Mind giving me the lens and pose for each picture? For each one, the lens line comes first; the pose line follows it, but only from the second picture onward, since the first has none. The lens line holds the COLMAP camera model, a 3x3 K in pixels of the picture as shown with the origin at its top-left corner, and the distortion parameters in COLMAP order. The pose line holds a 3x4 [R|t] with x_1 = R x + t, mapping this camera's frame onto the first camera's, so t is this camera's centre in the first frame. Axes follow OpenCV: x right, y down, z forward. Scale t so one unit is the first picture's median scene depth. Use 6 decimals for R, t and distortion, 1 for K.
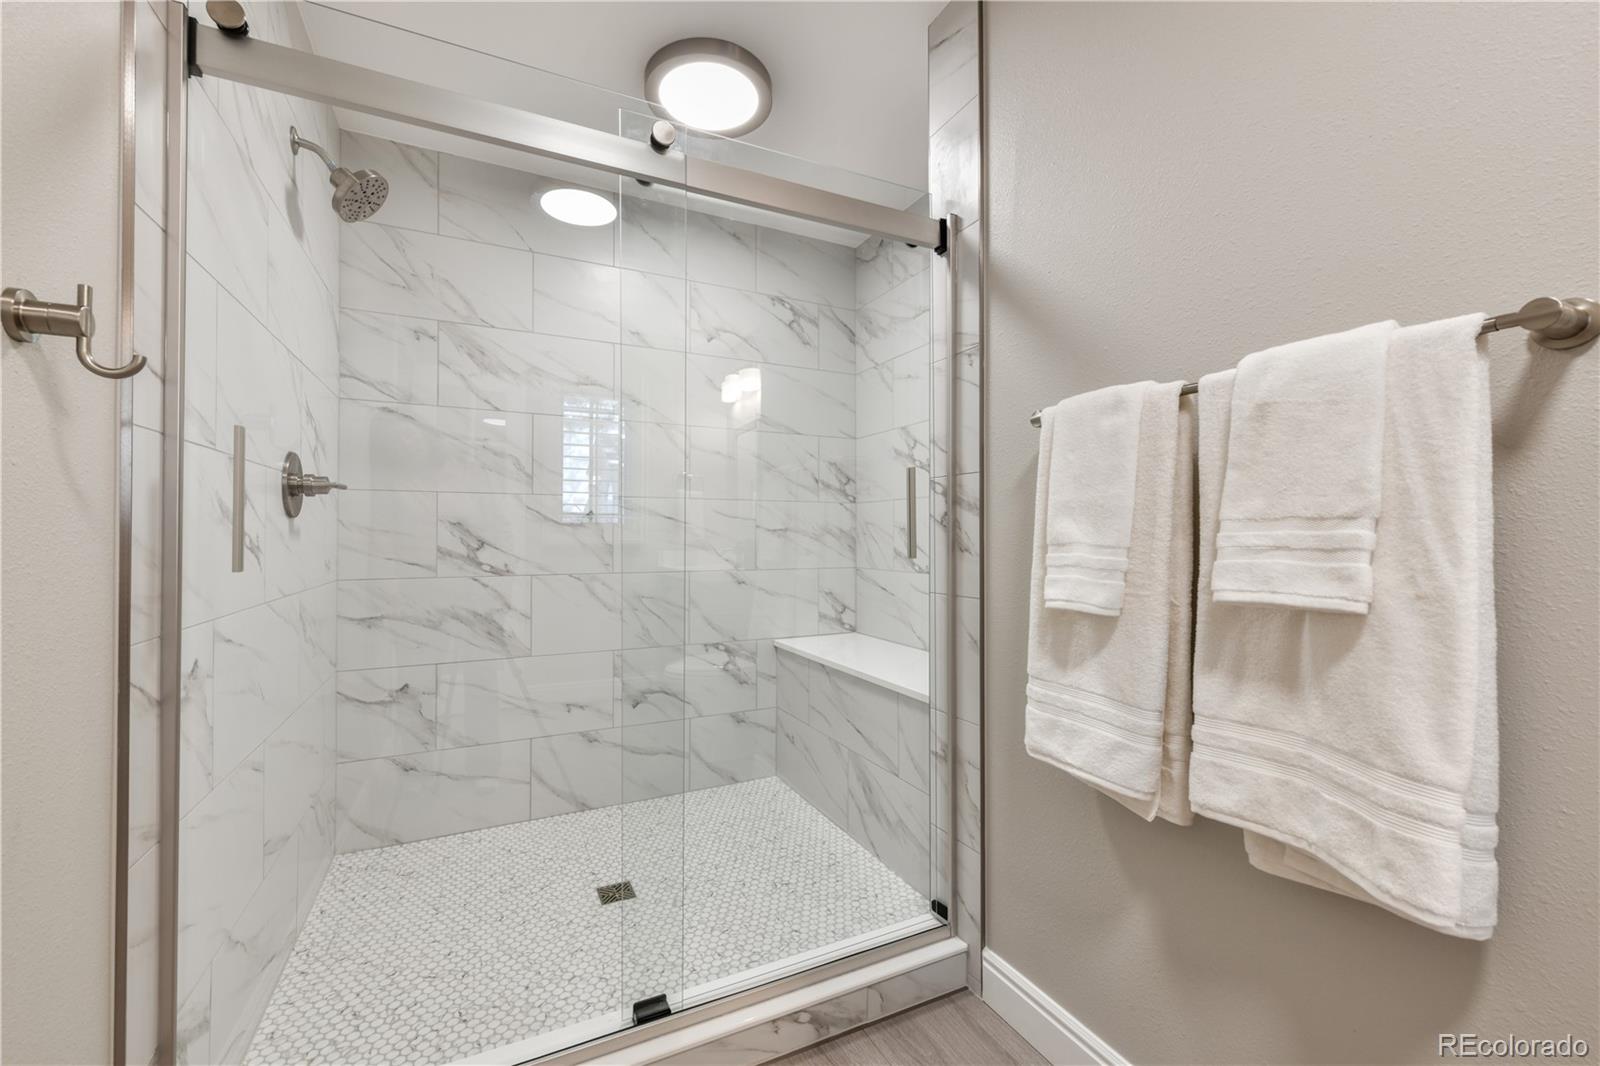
lens RADIAL K [[649.8, 0, 797.1], [0, 649.8, 533.3], [0, 0, 1]] dist [-0.000207, -0.000196]
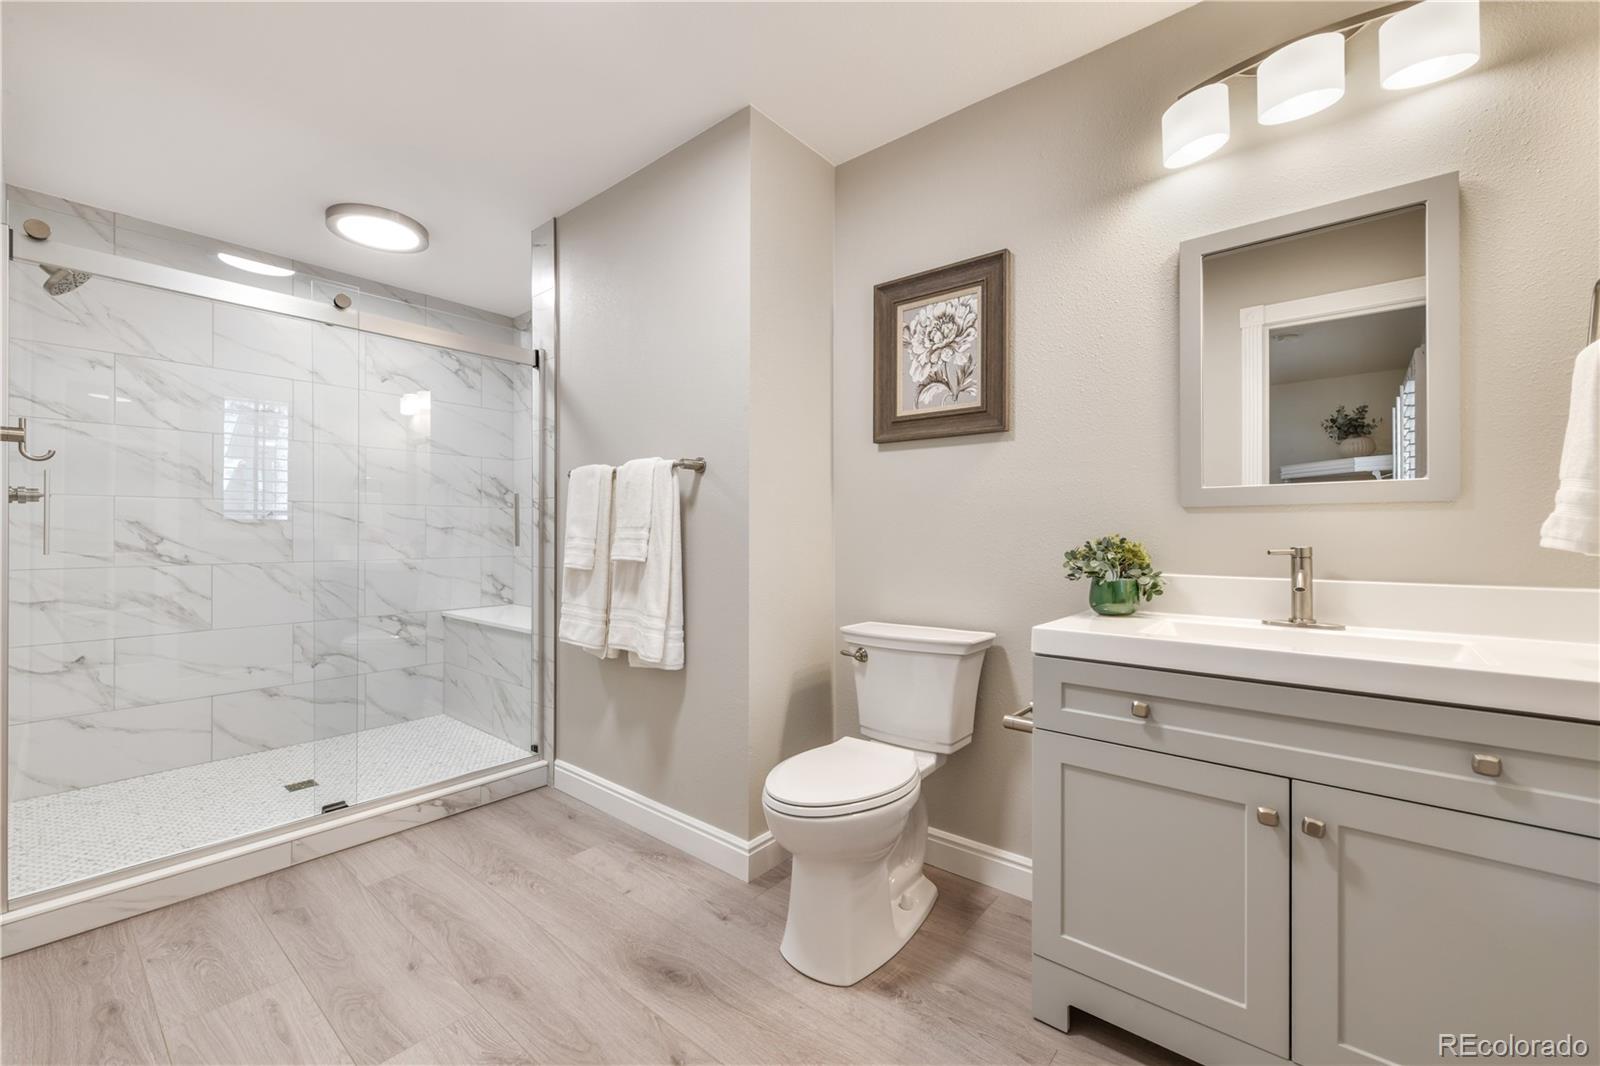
lens RADIAL K [[649.8, 0, 808.4], [0, 649.8, 532.4], [0, 0, 1]] dist [-0.000207, -0.000196]
pose [[0.909980, 0.001075, 0.414650, 0.155193], [-0.003442, 0.999982, 0.004961, -0.008749], [-0.414637, -0.005942, 0.909968, -0.829136]]
